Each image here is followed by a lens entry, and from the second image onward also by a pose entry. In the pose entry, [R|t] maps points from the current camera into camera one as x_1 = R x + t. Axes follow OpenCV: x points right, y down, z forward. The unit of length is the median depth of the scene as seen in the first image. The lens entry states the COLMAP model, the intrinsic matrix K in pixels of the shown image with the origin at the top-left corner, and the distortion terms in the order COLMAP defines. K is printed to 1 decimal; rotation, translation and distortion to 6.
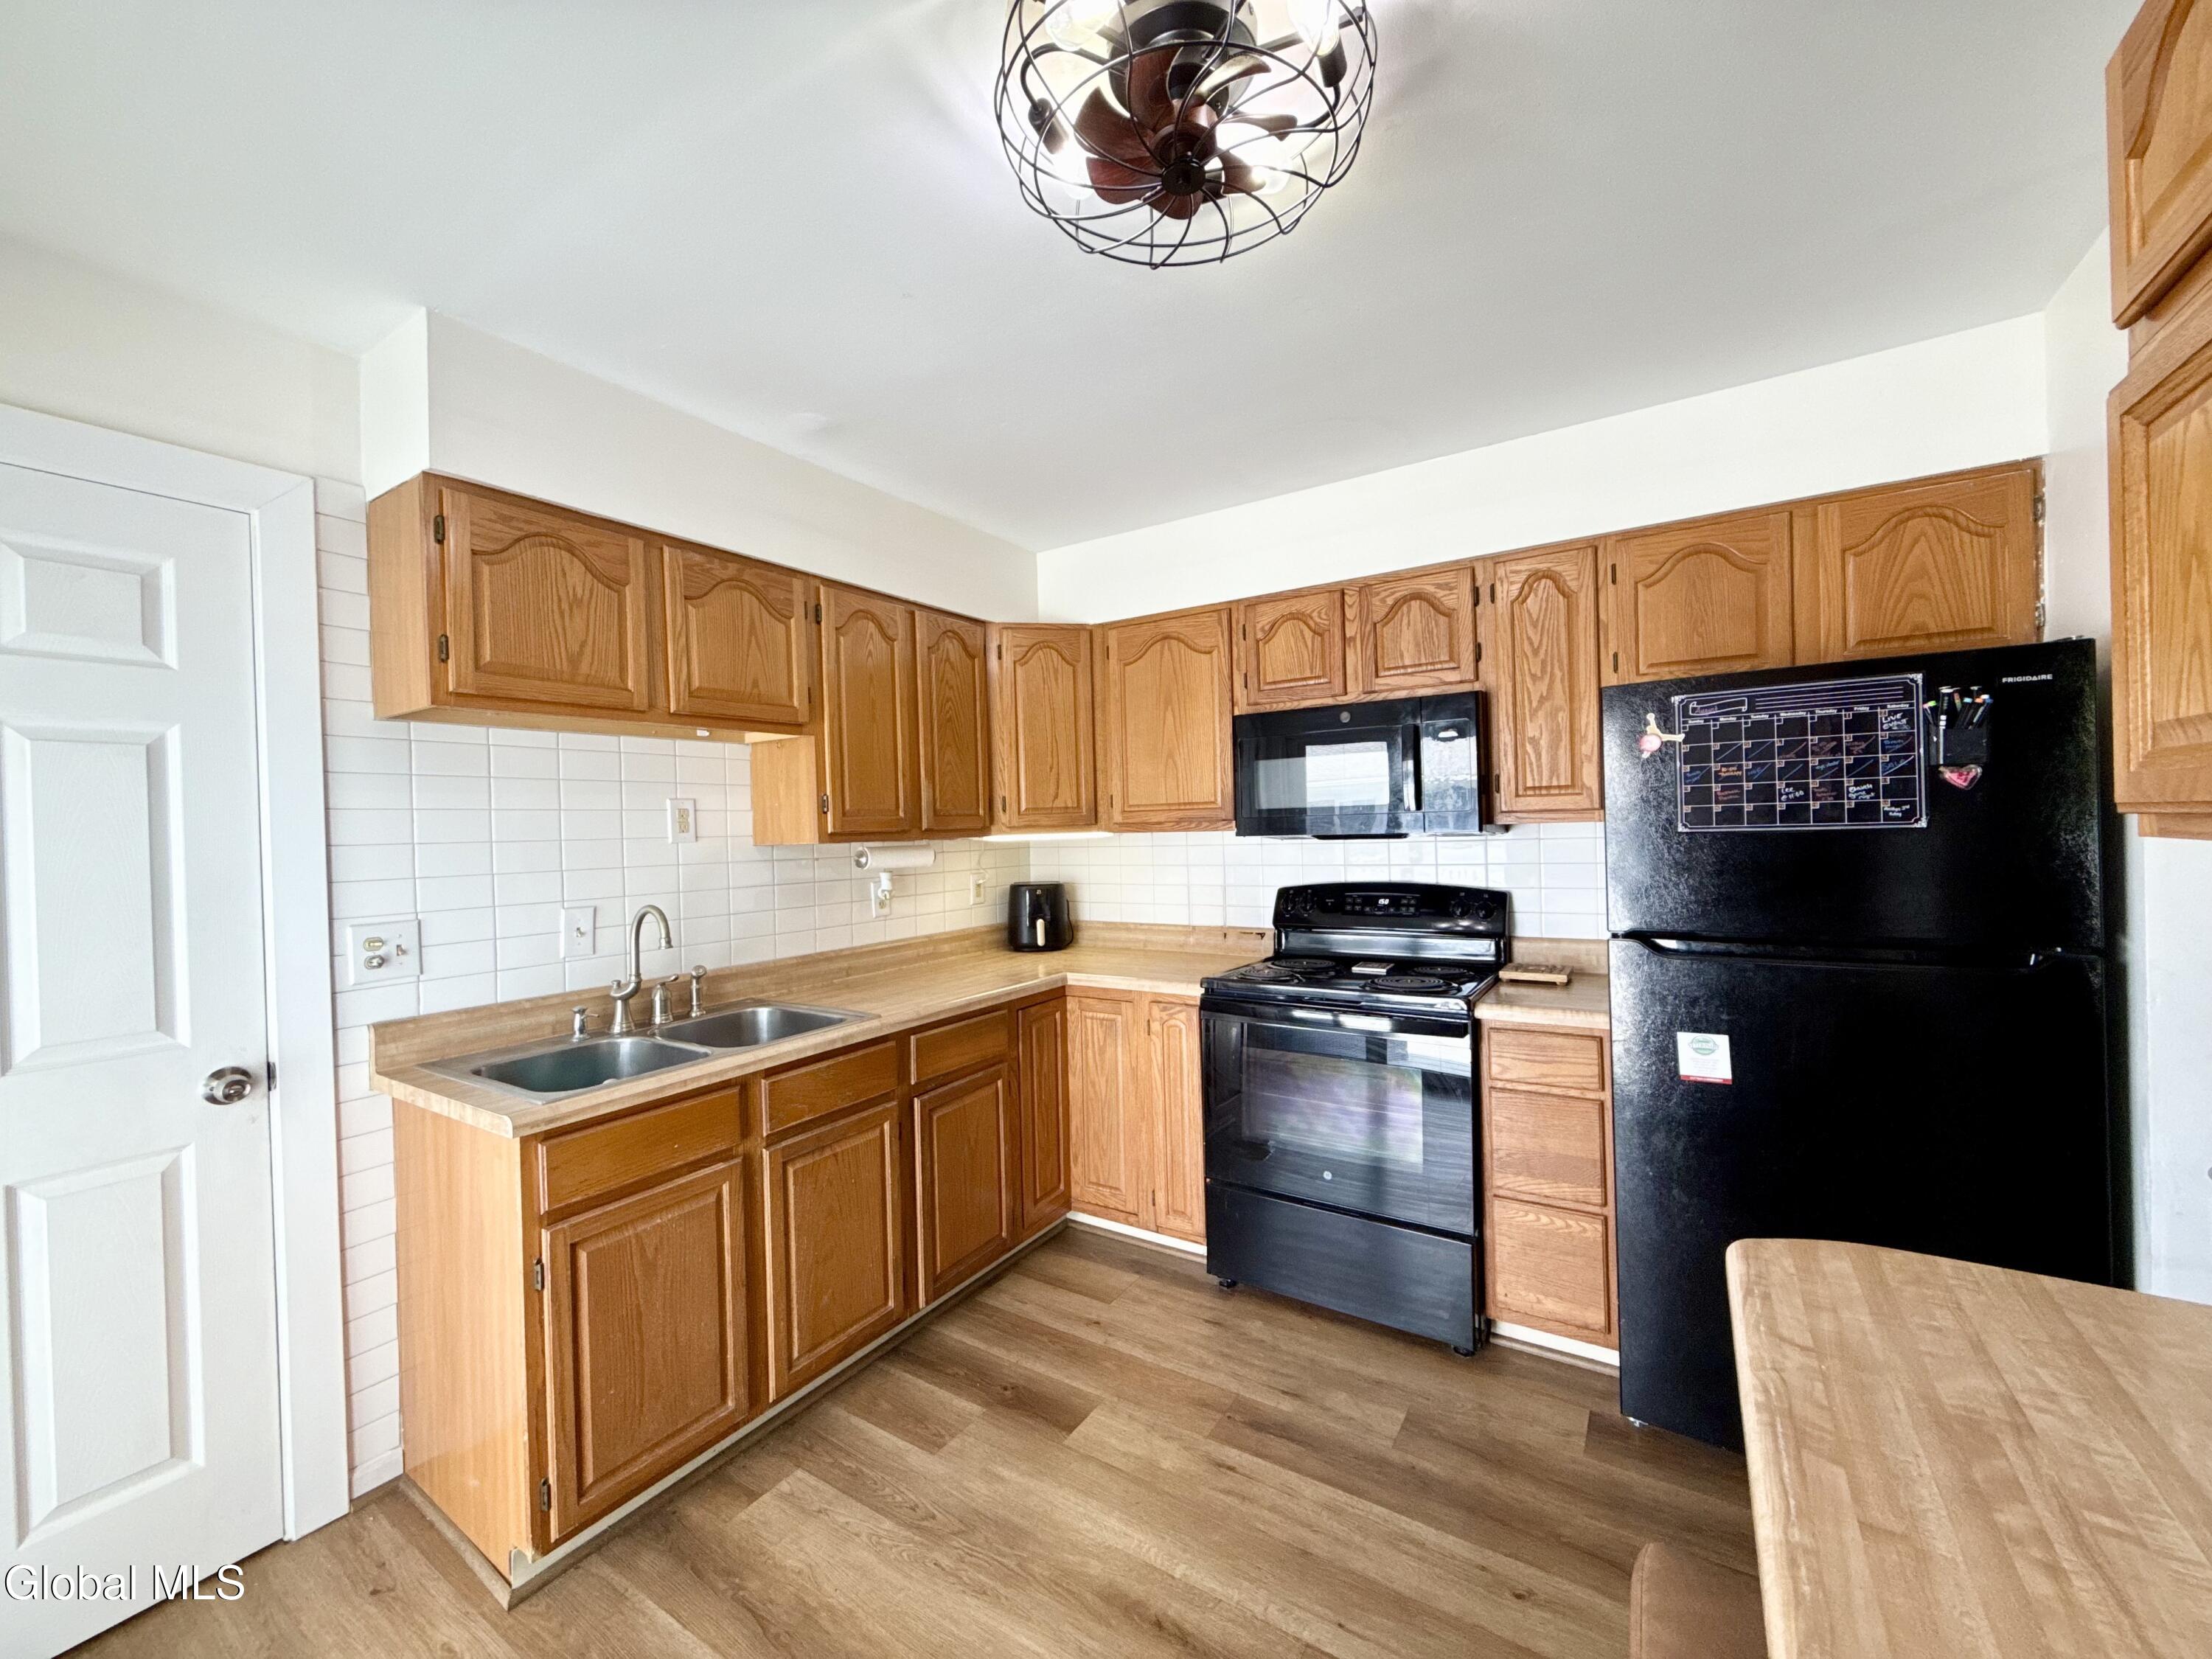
lens RADIAL K [[877.2, 0, 1104.2], [0, 877.2, 830.2], [0, 0, 1]] dist [0.000297, -0.000196]
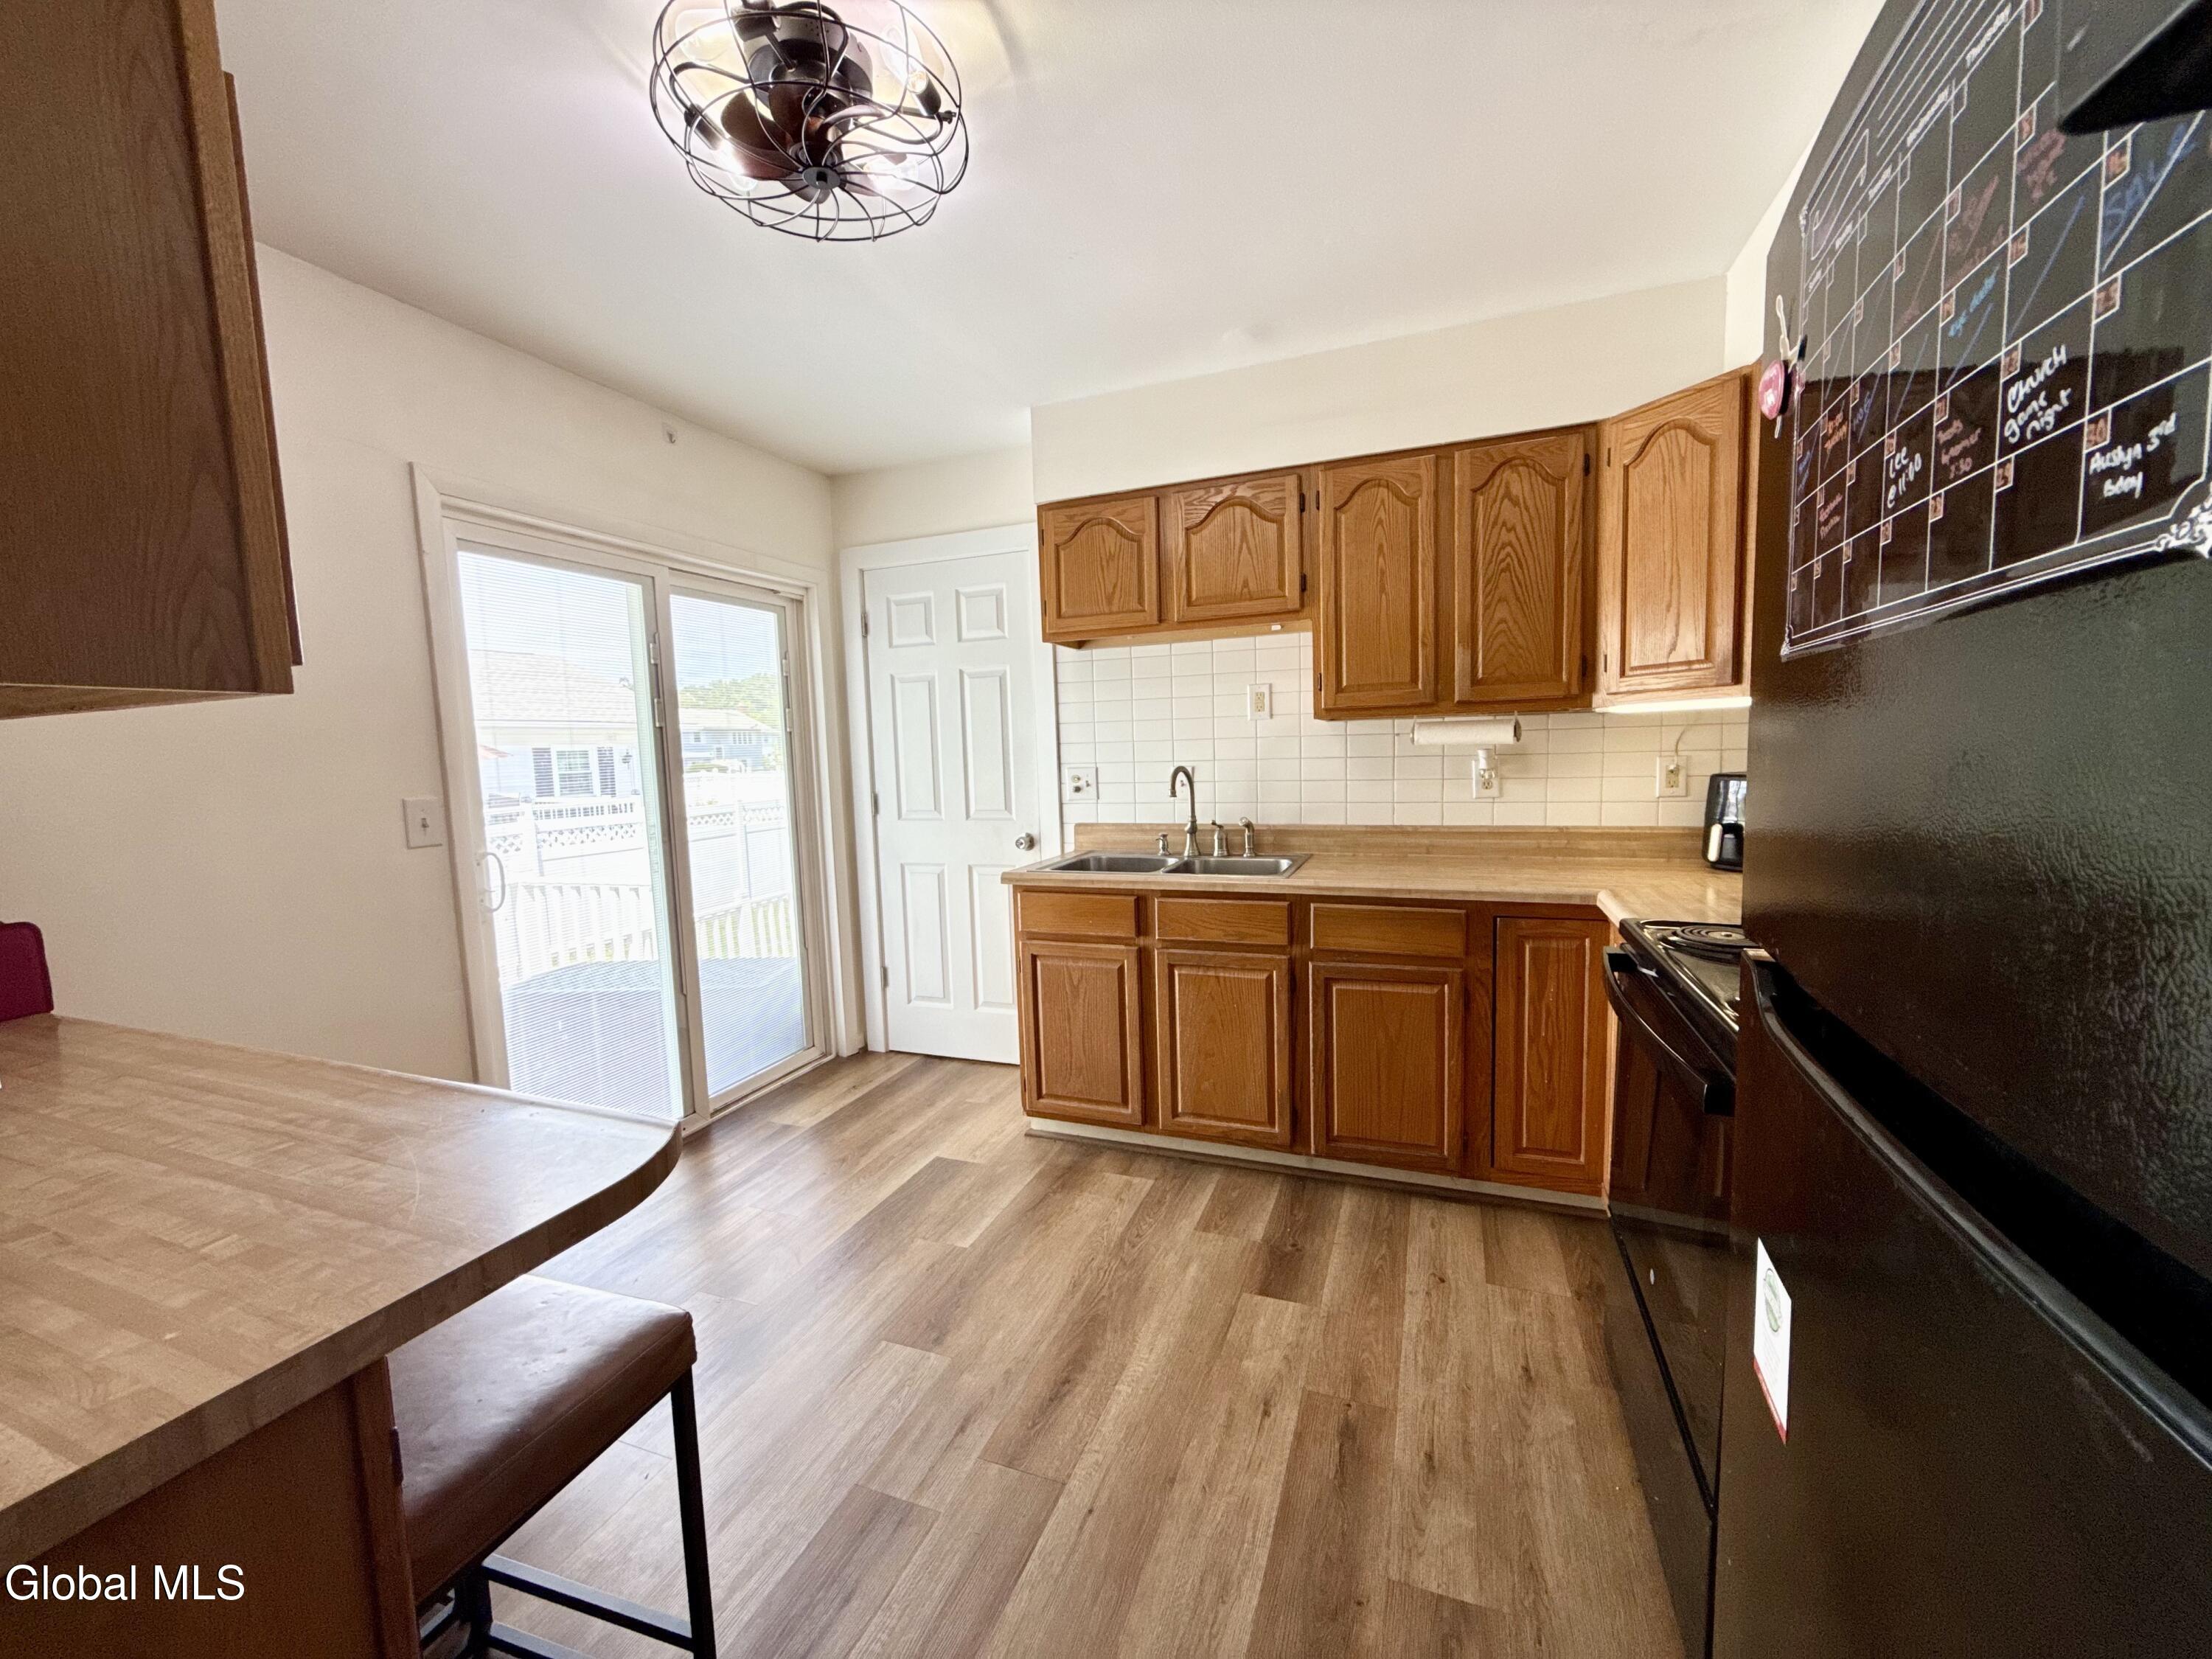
lens RADIAL K [[877.2, 0, 1099.2], [0, 877.2, 830.6], [0, 0, 1]] dist [0.000297, -0.000196]
pose [[0.203707, 0.112631, -0.972532, 0.750976], [0.022431, 0.992563, 0.119649, 0.017408], [0.978775, -0.046189, 0.199665, 0.554920]]
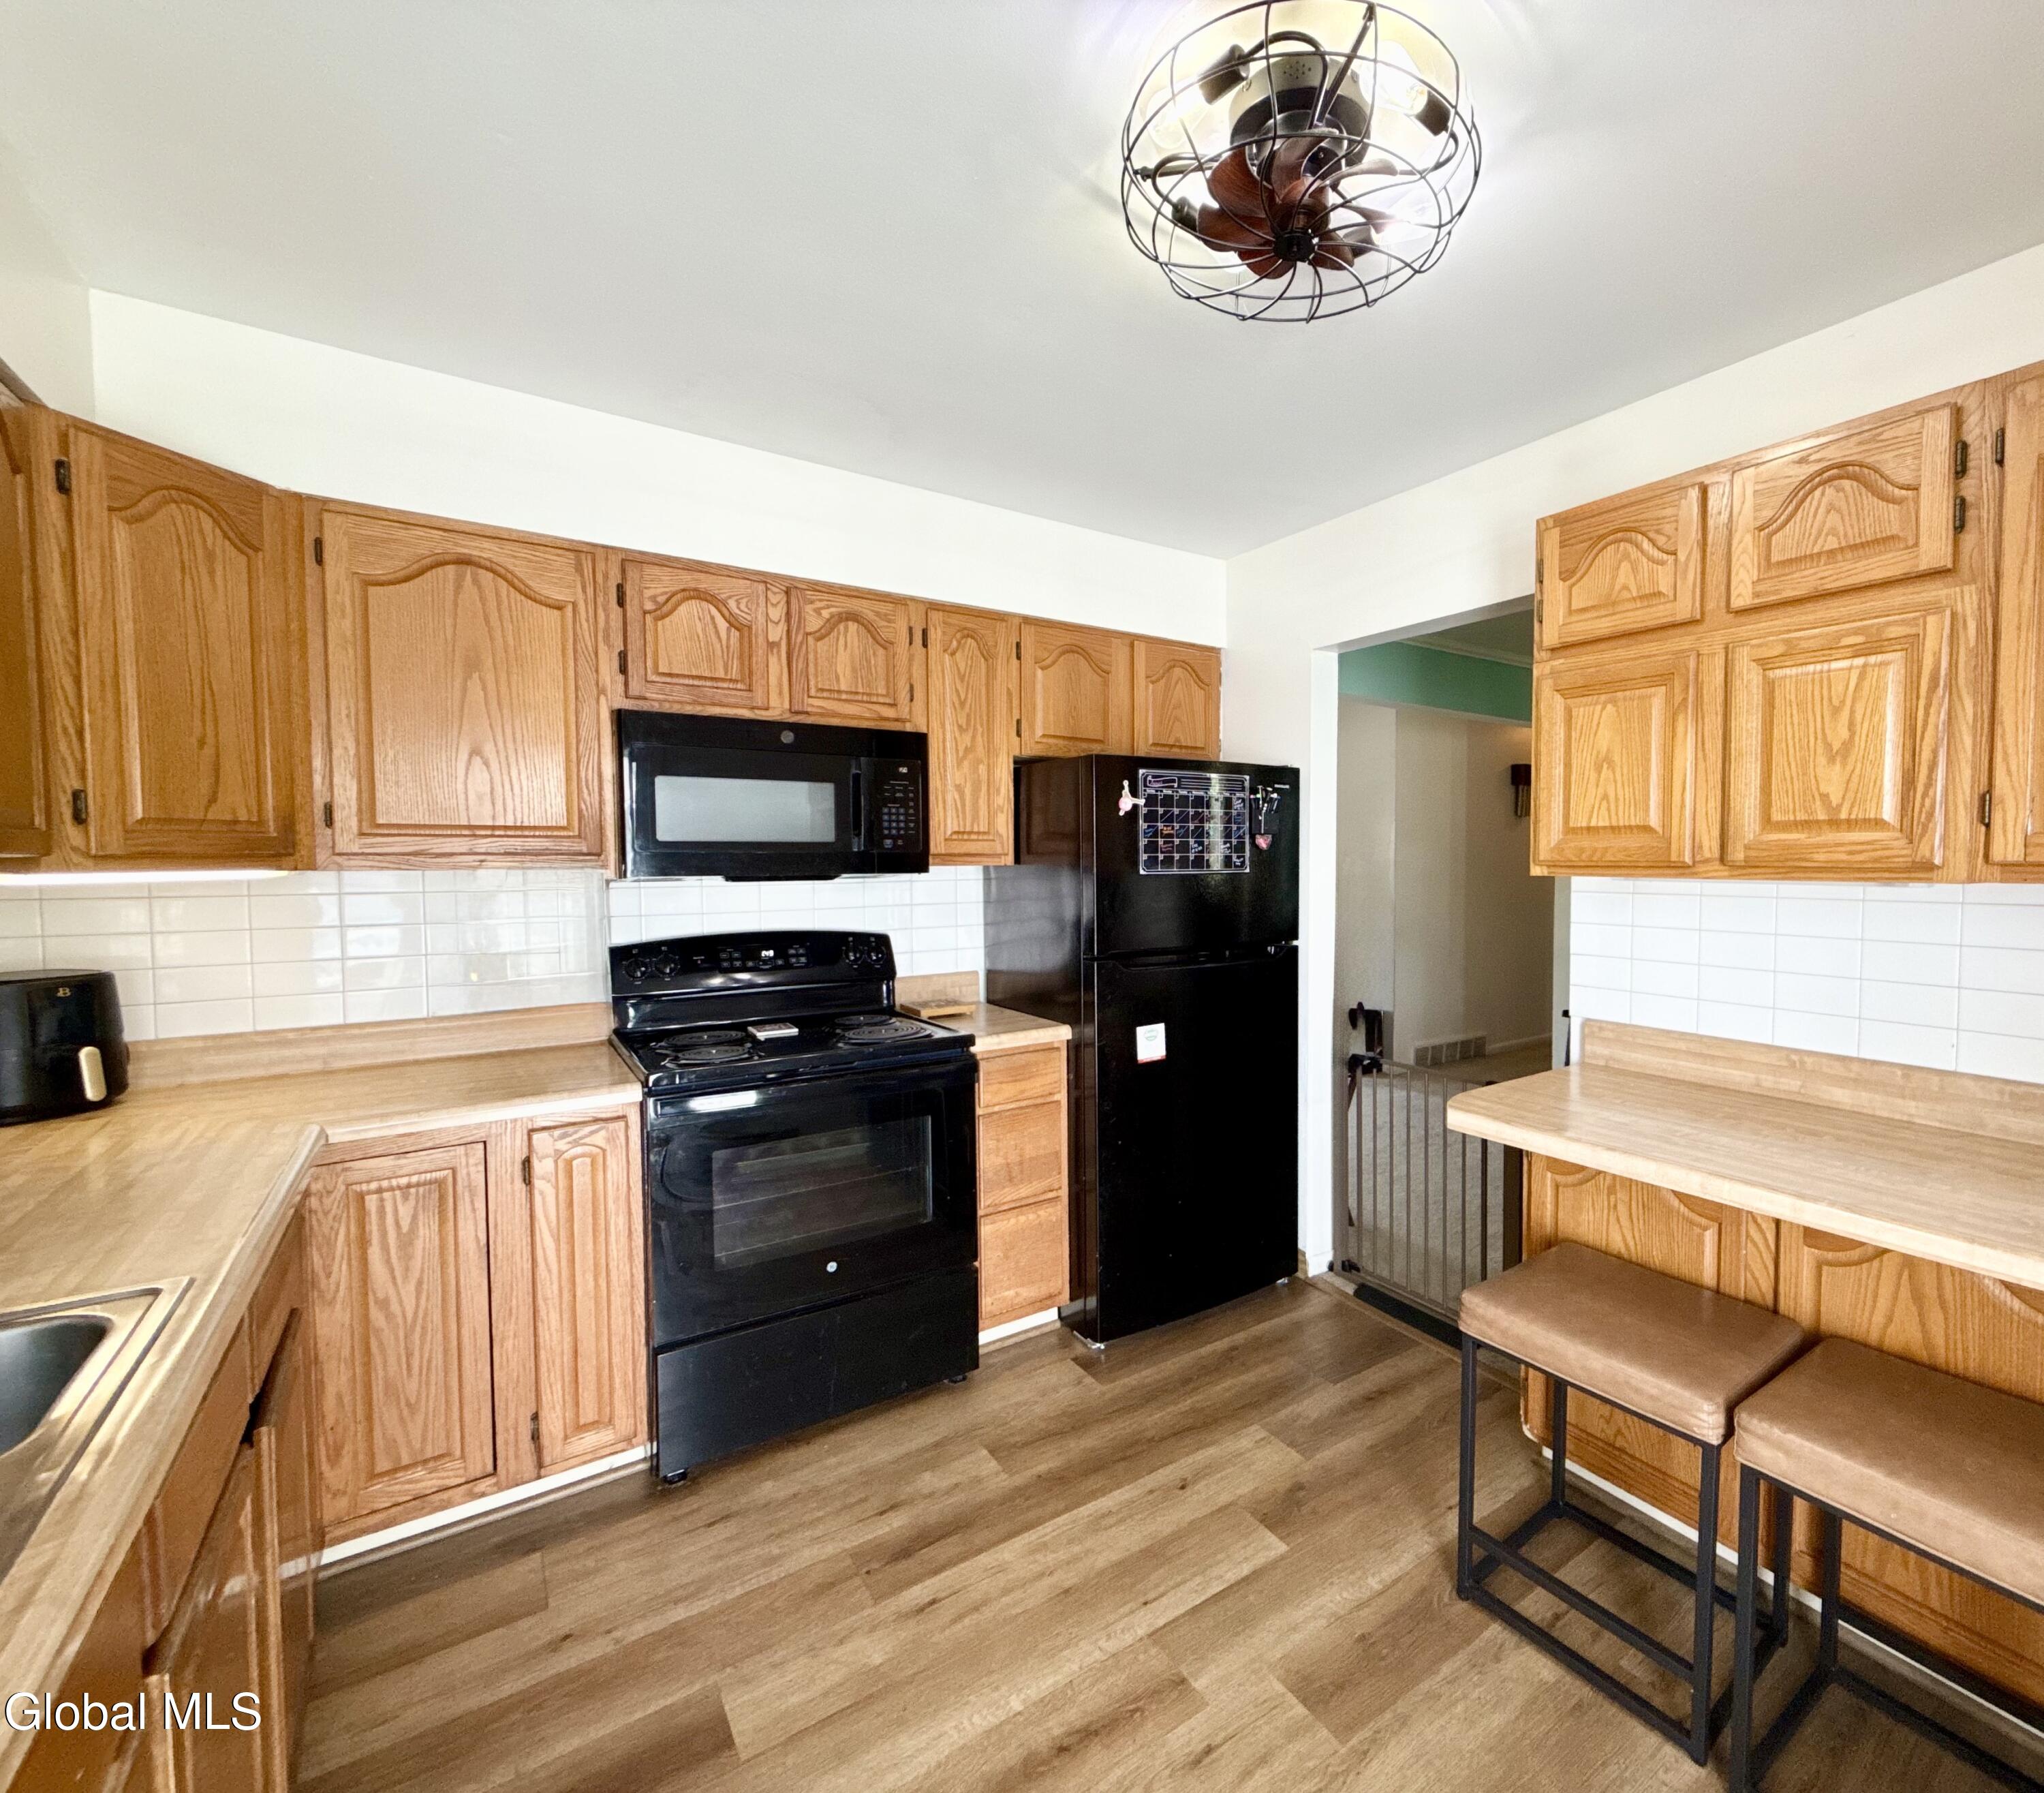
lens RADIAL K [[943.5, 0, 1191.8], [0, 943.5, 896.4], [0, 0, 1]] dist [-0.003601, 0.000019]
pose [[0.341154, -0.013207, 0.939915, -0.519057], [-0.005213, 0.999859, 0.015942, 0.009980], [-0.939993, -0.010338, 0.341037, 0.365990]]
